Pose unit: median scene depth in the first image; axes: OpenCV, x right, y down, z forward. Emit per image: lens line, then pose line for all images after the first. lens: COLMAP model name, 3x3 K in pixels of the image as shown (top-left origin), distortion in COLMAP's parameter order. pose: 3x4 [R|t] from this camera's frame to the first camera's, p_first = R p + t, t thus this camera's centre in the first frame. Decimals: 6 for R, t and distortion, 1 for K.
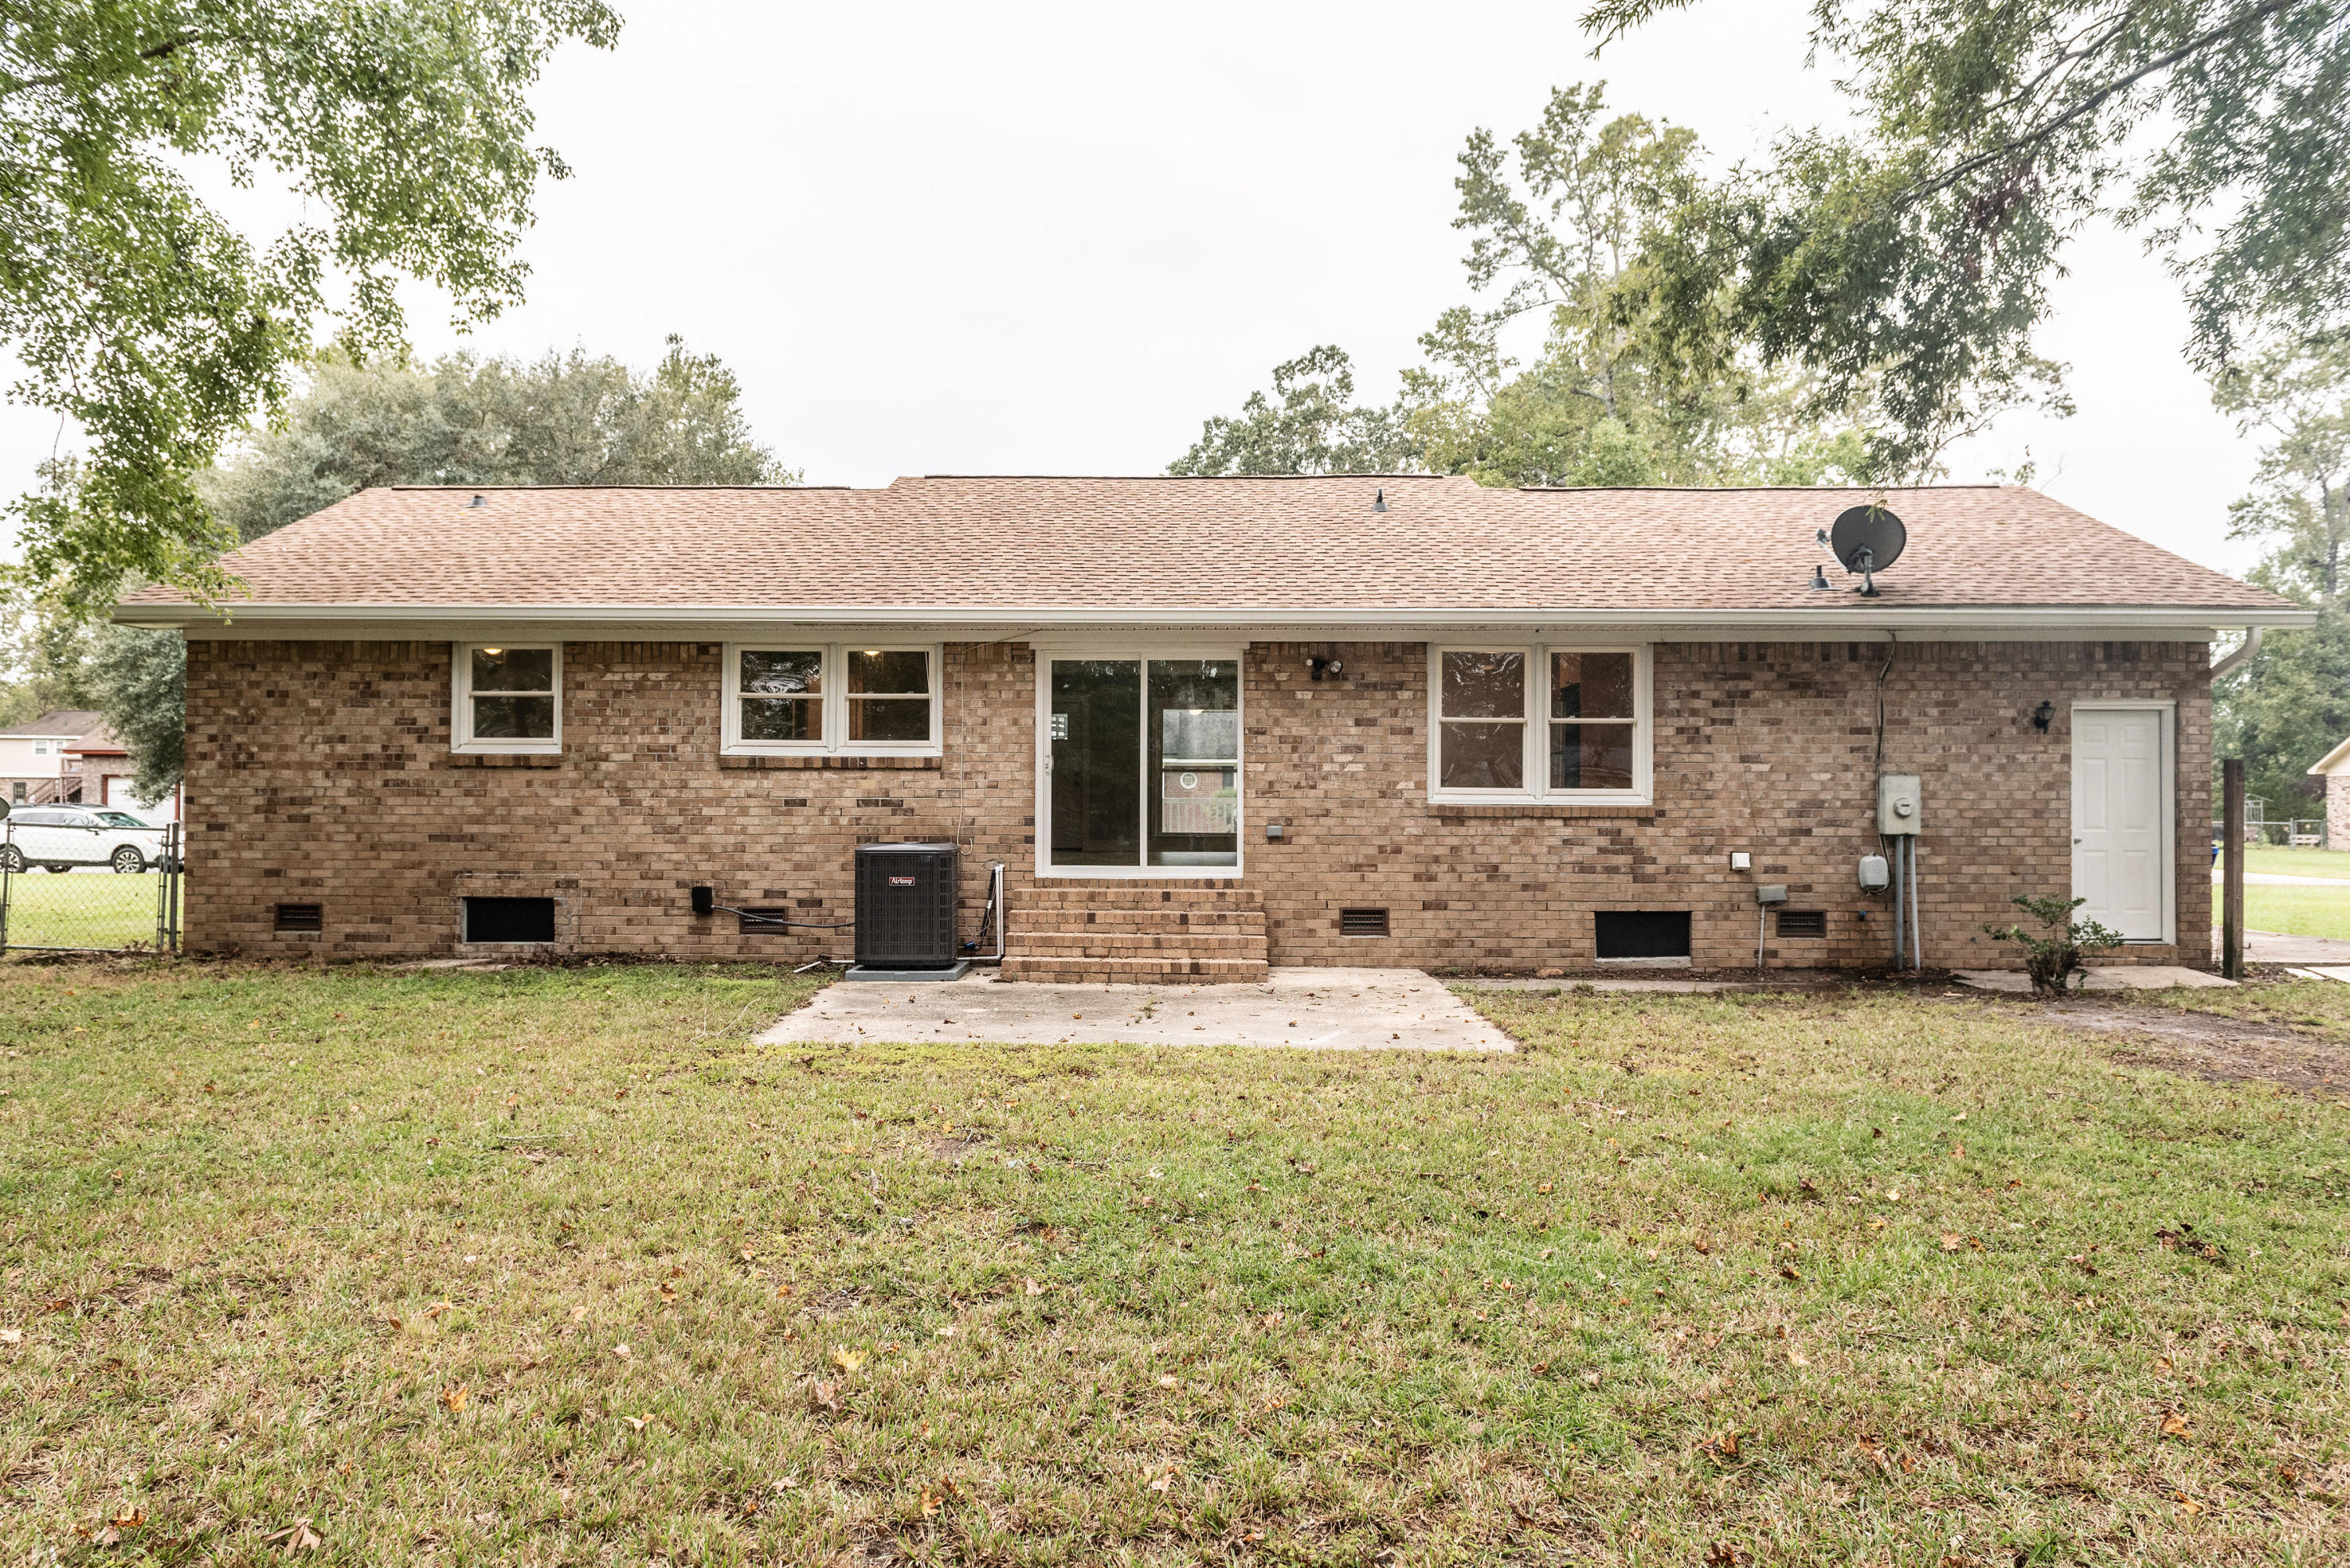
lens RADIAL K [[1656.1, 0, 1159.9], [0, 1656.1, 792.6], [0, 0, 1]] dist [0.018901, -0.022893]
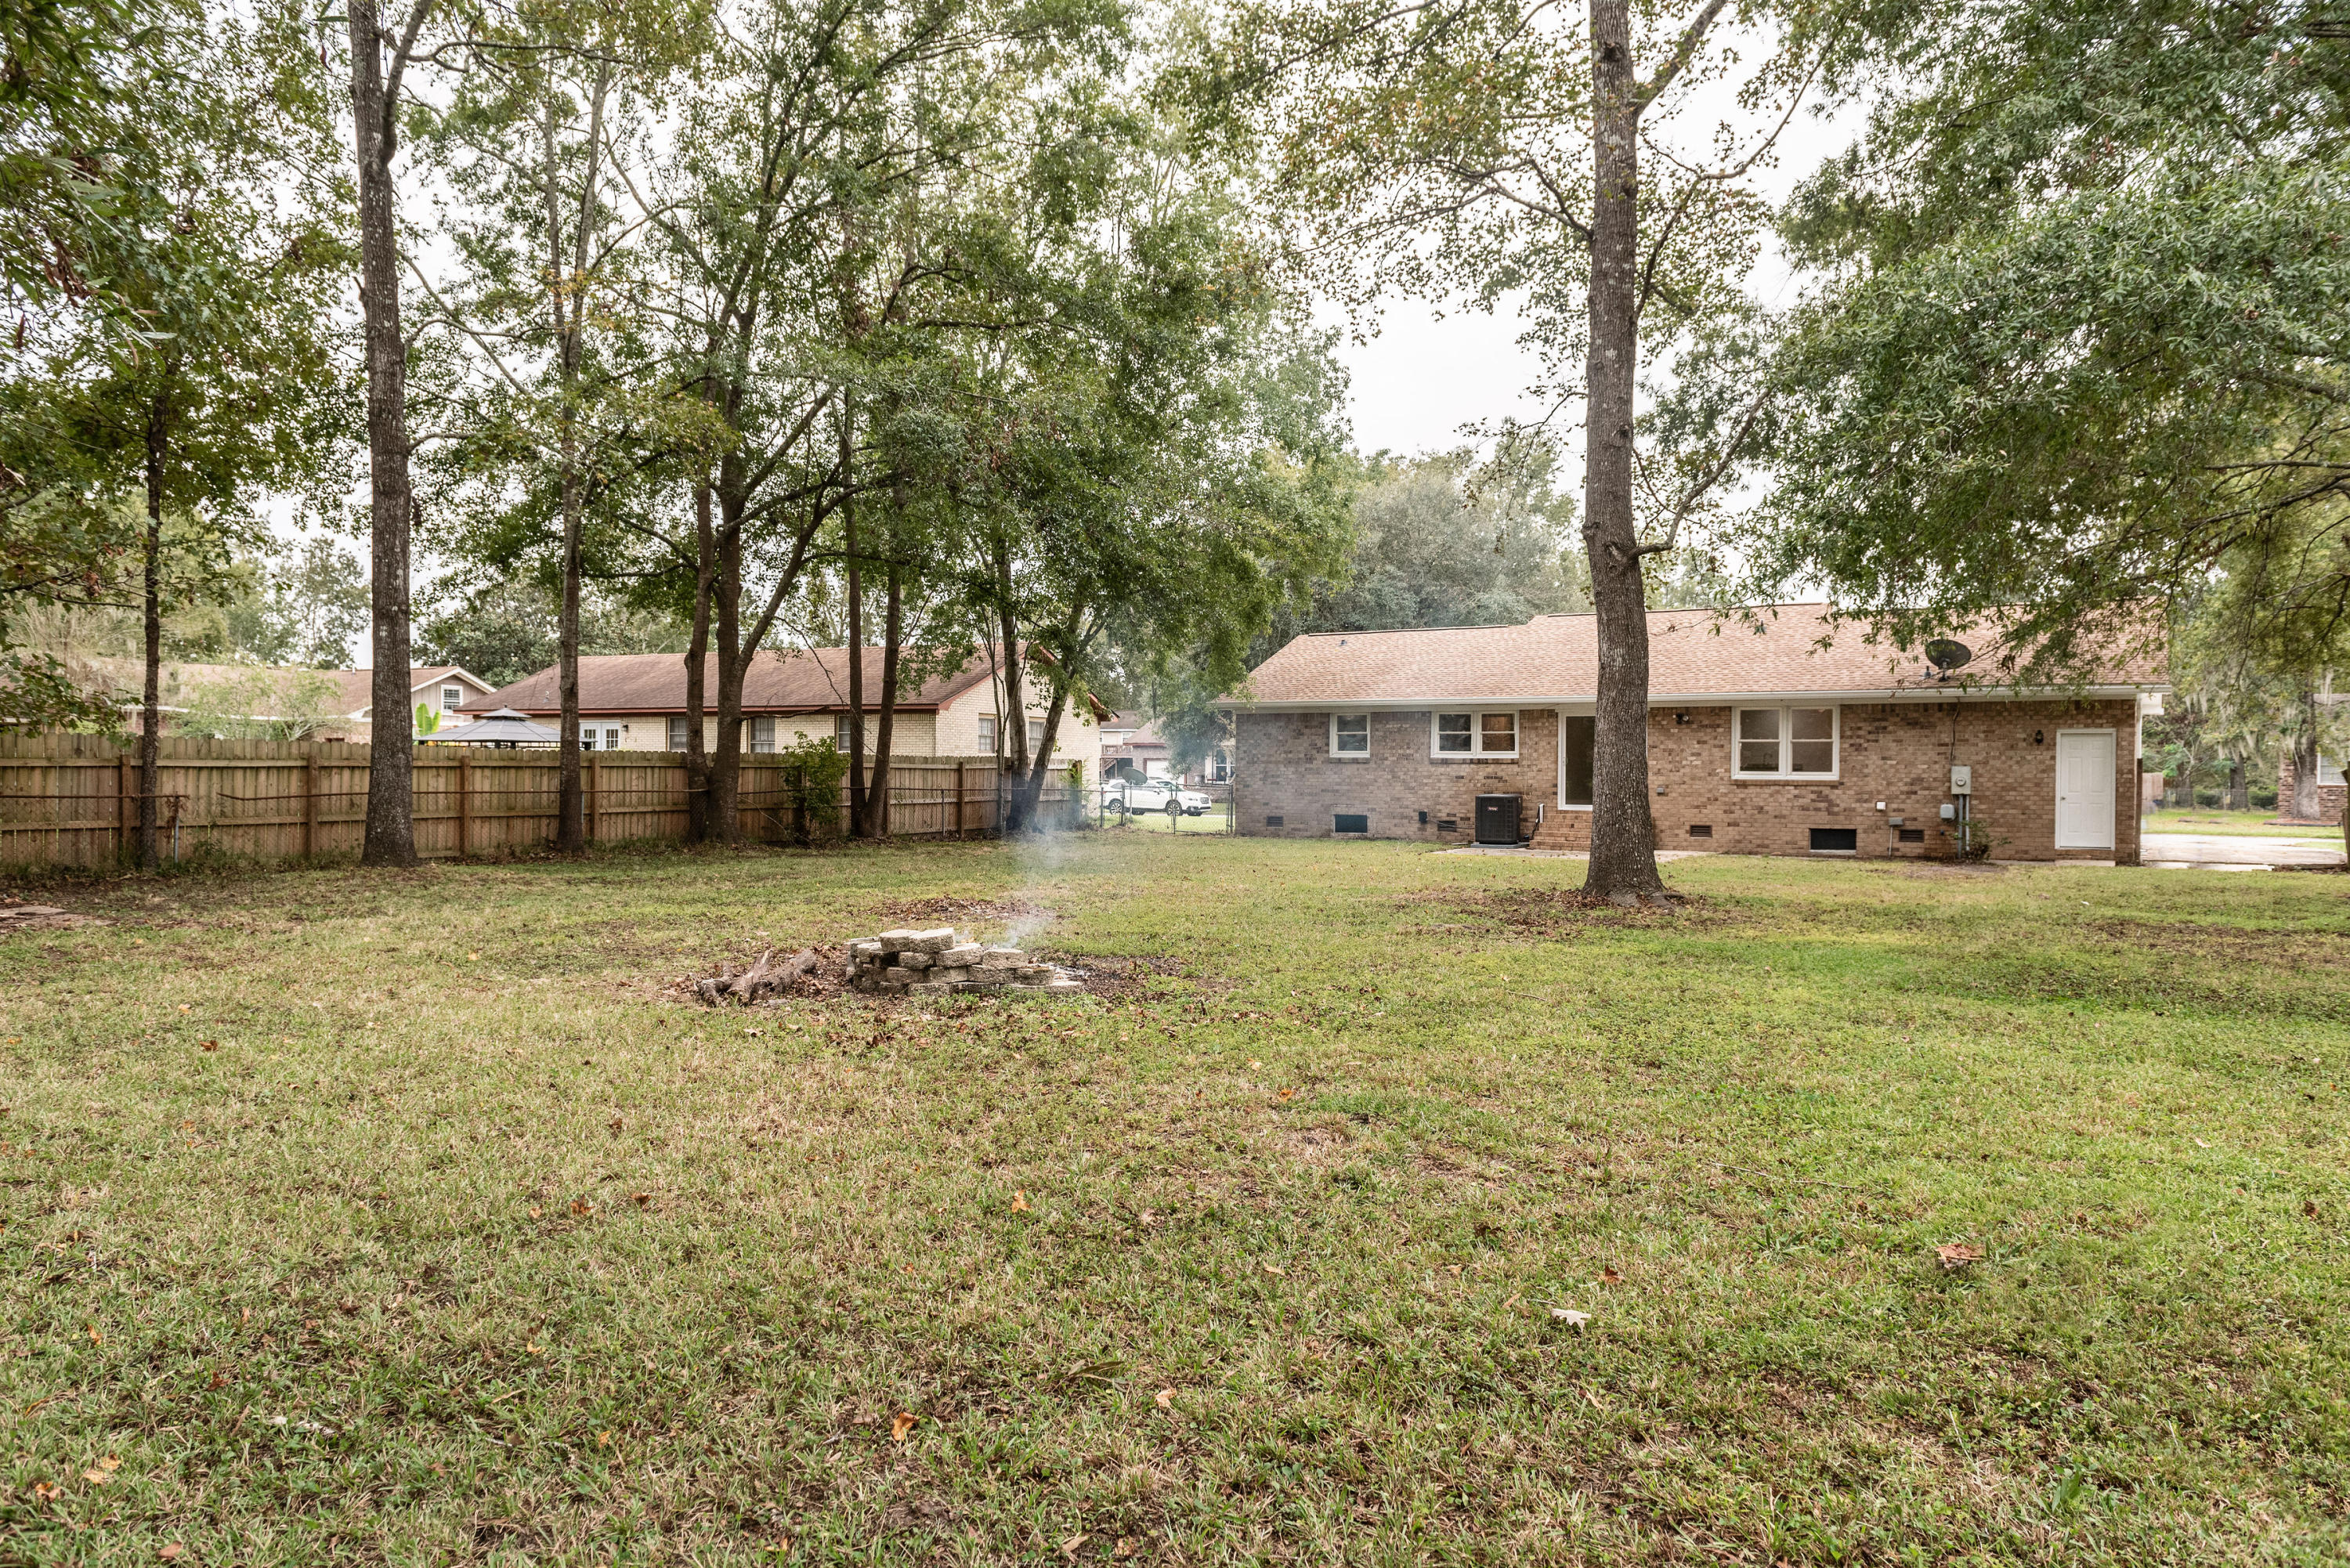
lens RADIAL K [[1656.1, 0, 1160.5], [0, 1656.1, 782.1], [0, 0, 1]] dist [0.018901, -0.022893]
pose [[0.865251, 0.004885, -0.501316, 0.614115], [-0.000356, 0.999958, 0.009128, -0.008917], [0.501339, -0.007719, 0.865216, -1.308288]]
